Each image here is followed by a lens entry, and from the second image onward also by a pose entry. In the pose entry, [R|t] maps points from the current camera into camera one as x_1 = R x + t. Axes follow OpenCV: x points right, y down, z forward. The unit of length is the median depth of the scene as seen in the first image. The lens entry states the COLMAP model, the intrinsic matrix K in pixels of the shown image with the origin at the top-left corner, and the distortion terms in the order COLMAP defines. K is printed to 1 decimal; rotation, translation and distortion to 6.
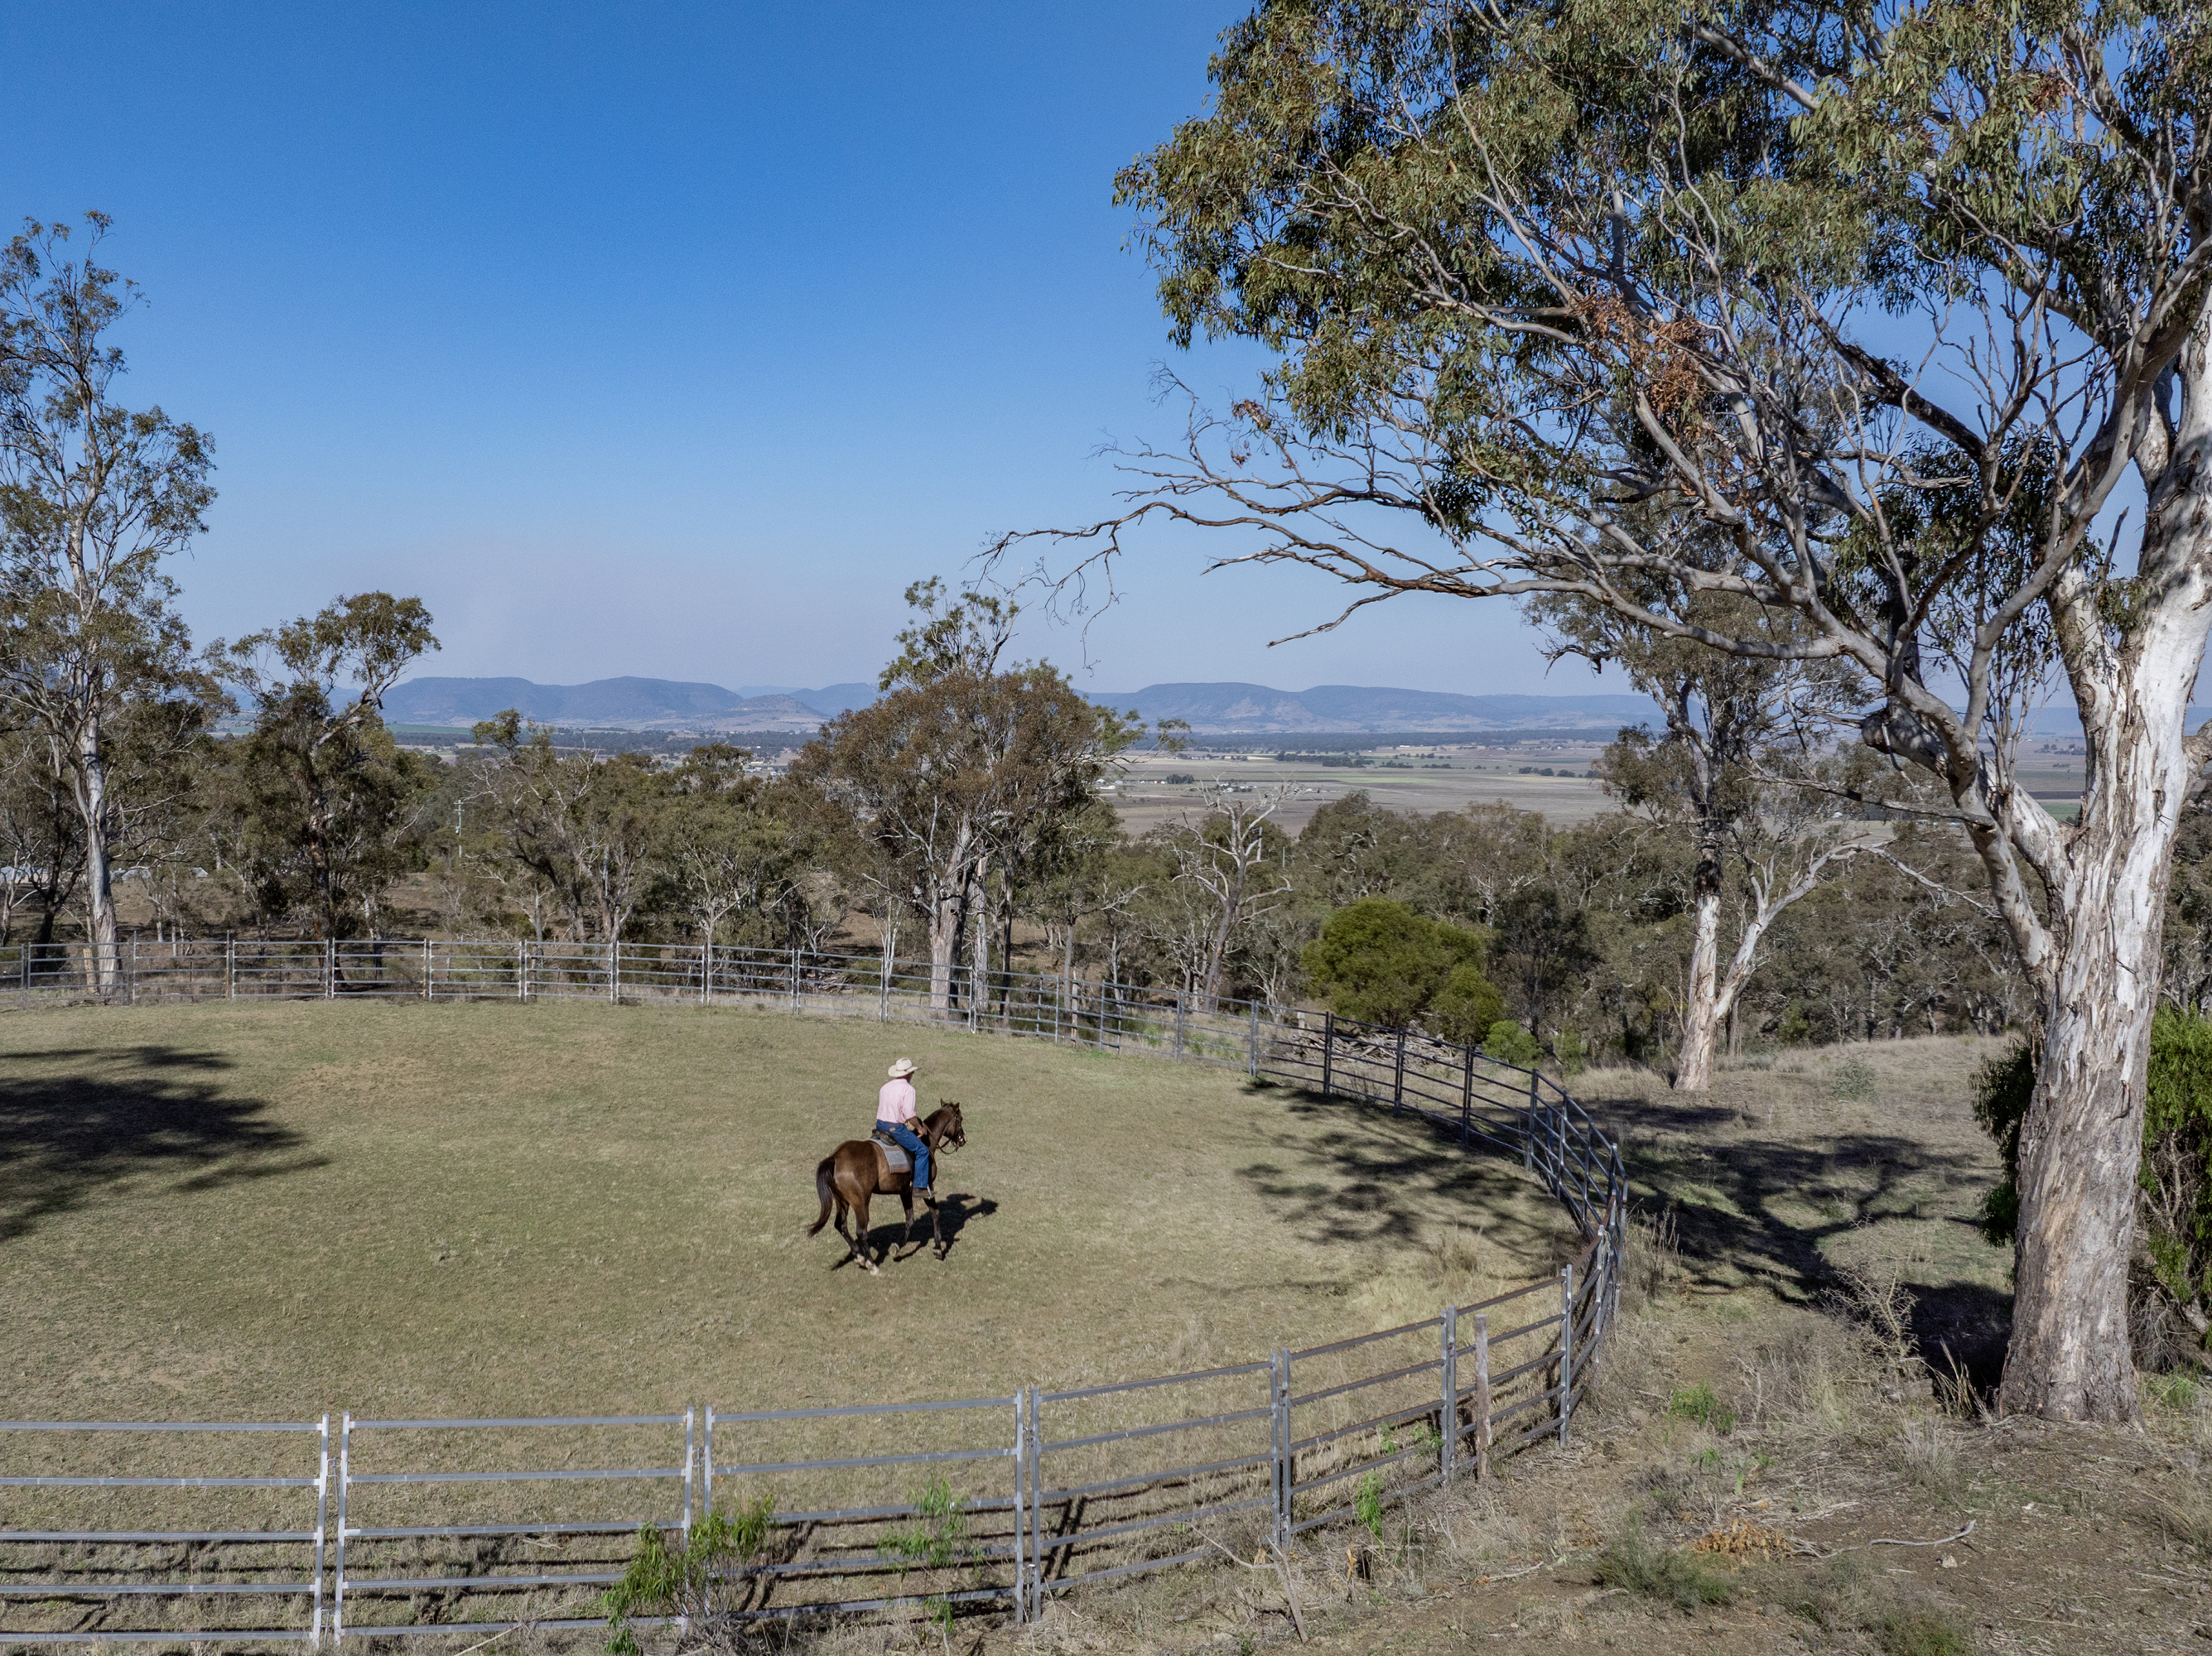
lens RADIAL K [[1548.7, 0, 1106.0], [0, 1548.7, 828.0], [0, 0, 1]] dist [-0.029106, -0.007367]
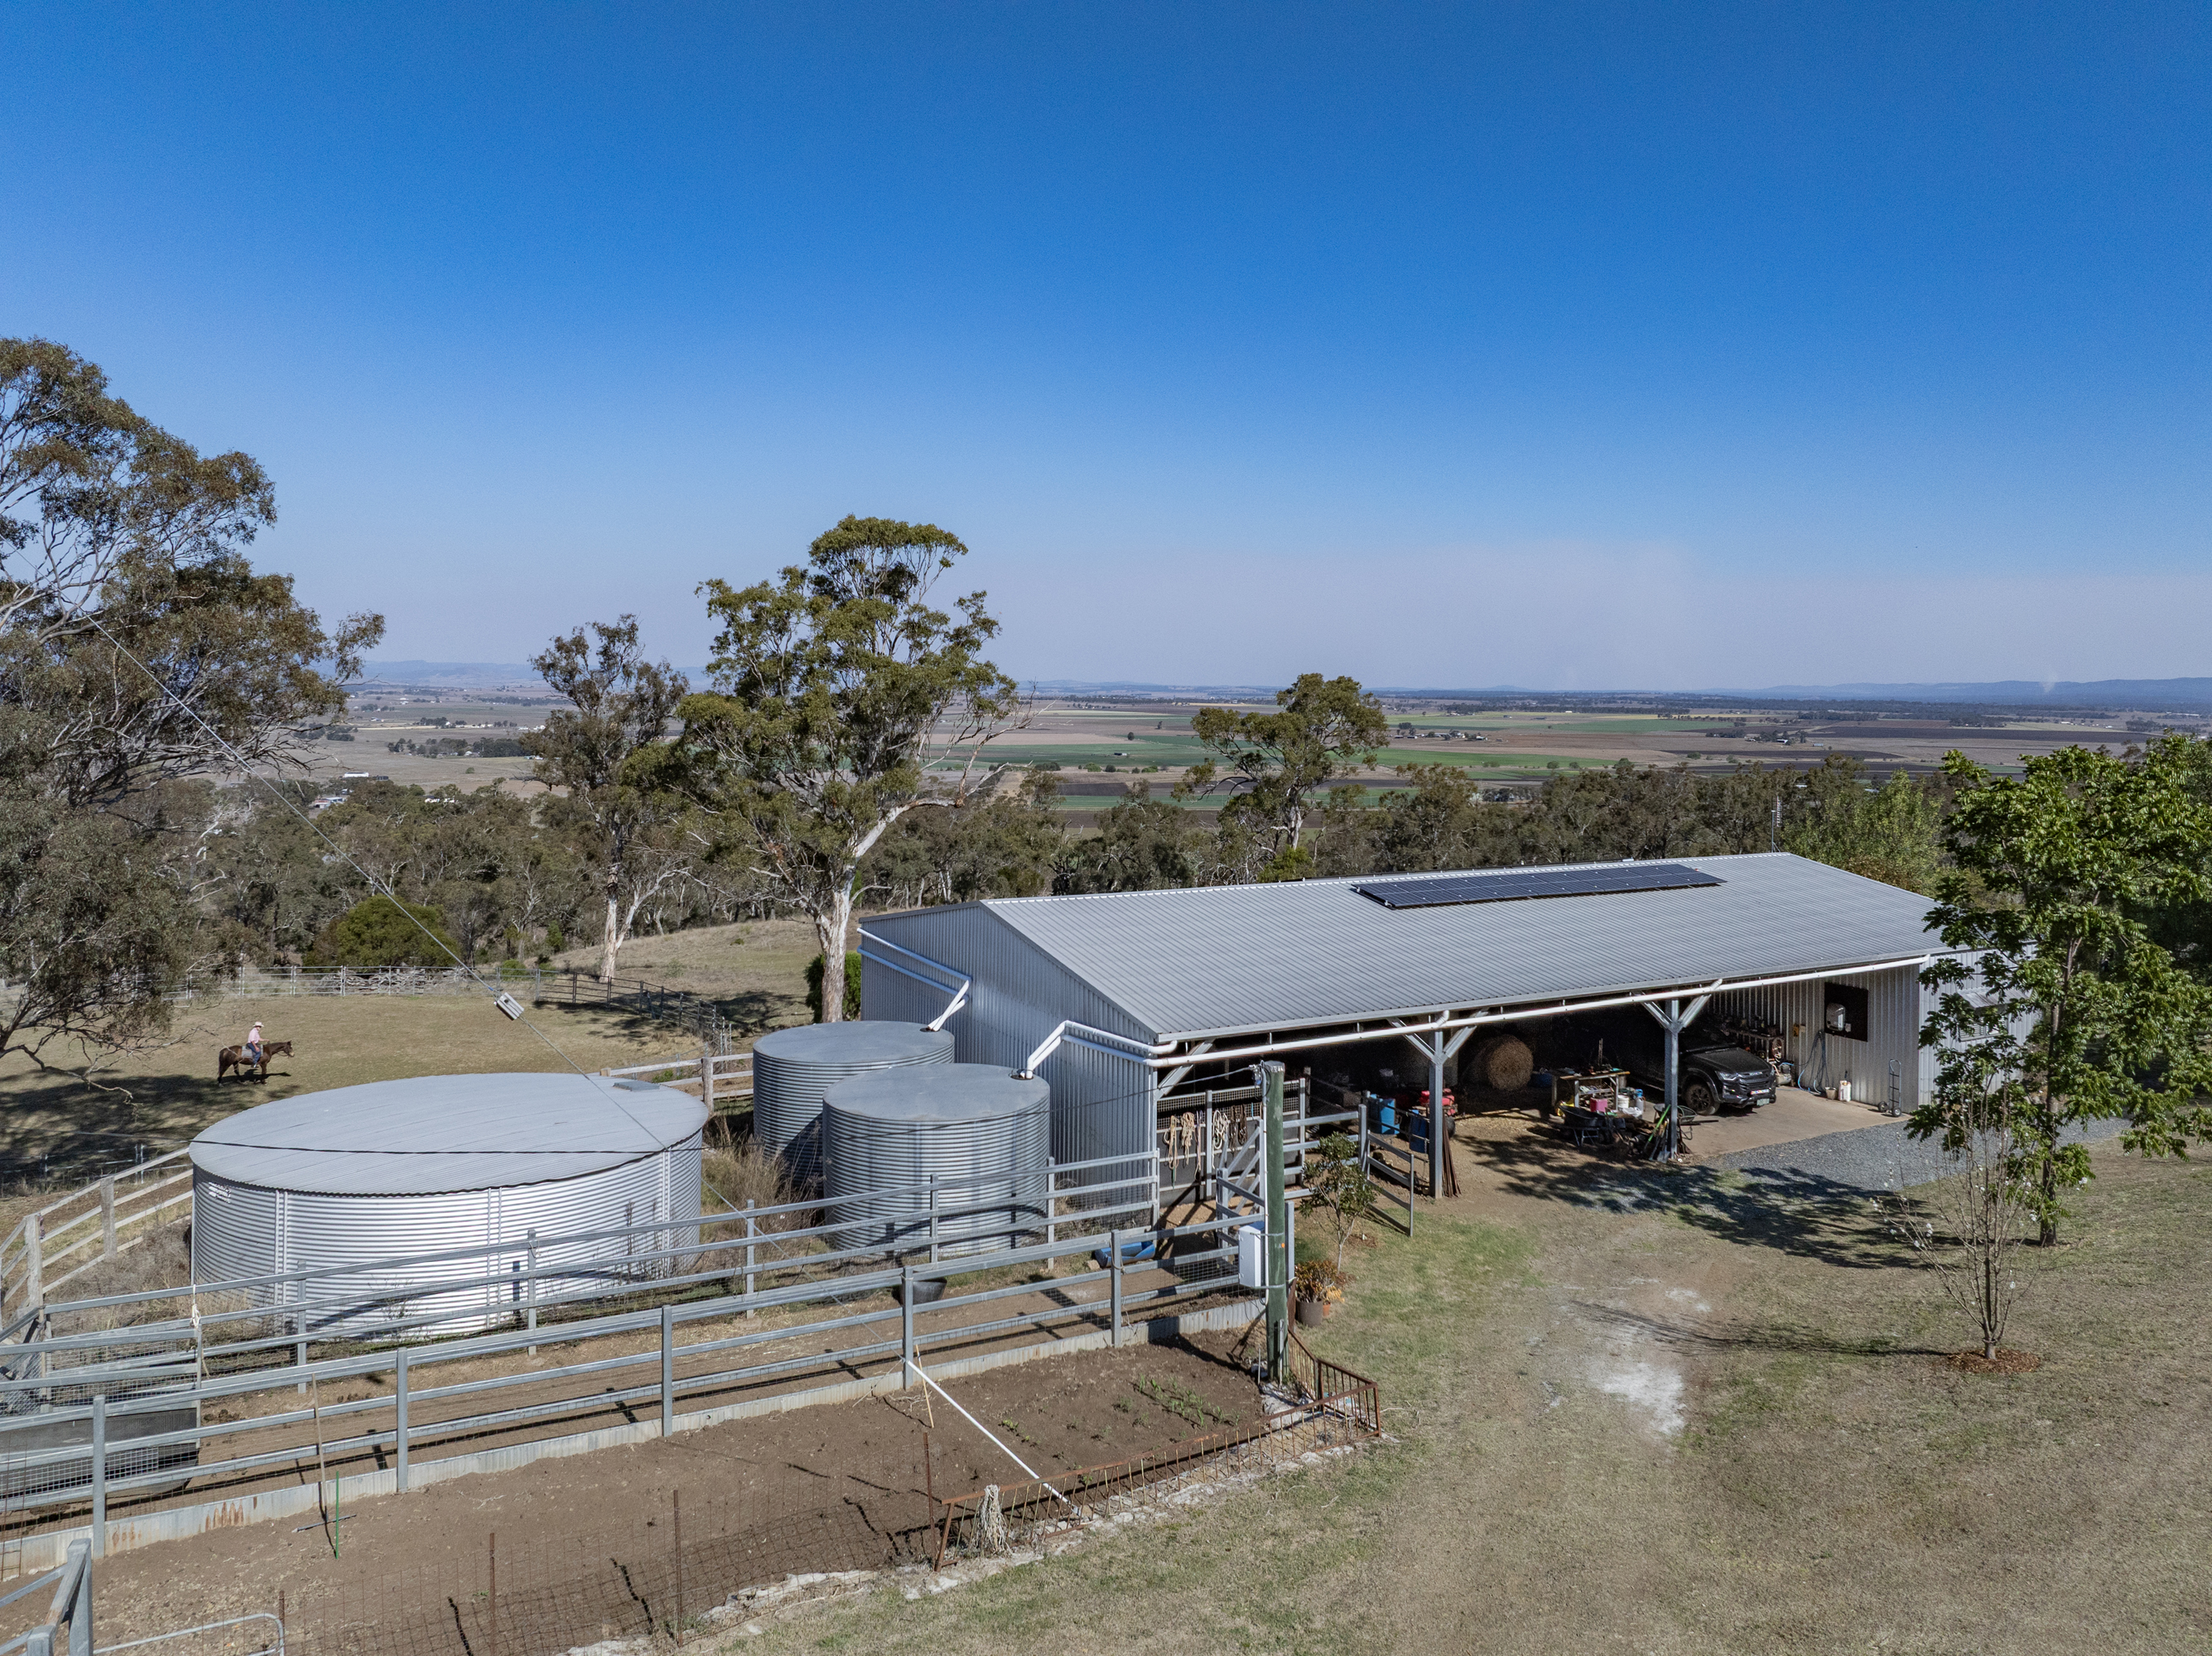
lens RADIAL K [[1548.7, 0, 1106.0], [0, 1548.7, 828.0], [0, 0, 1]] dist [-0.029106, -0.007367]
pose [[0.591280, -0.048851, 0.804986, -1.558837], [-0.019667, 0.996993, 0.074948, -0.375325], [-0.806227, -0.060147, 0.588541, -1.450417]]
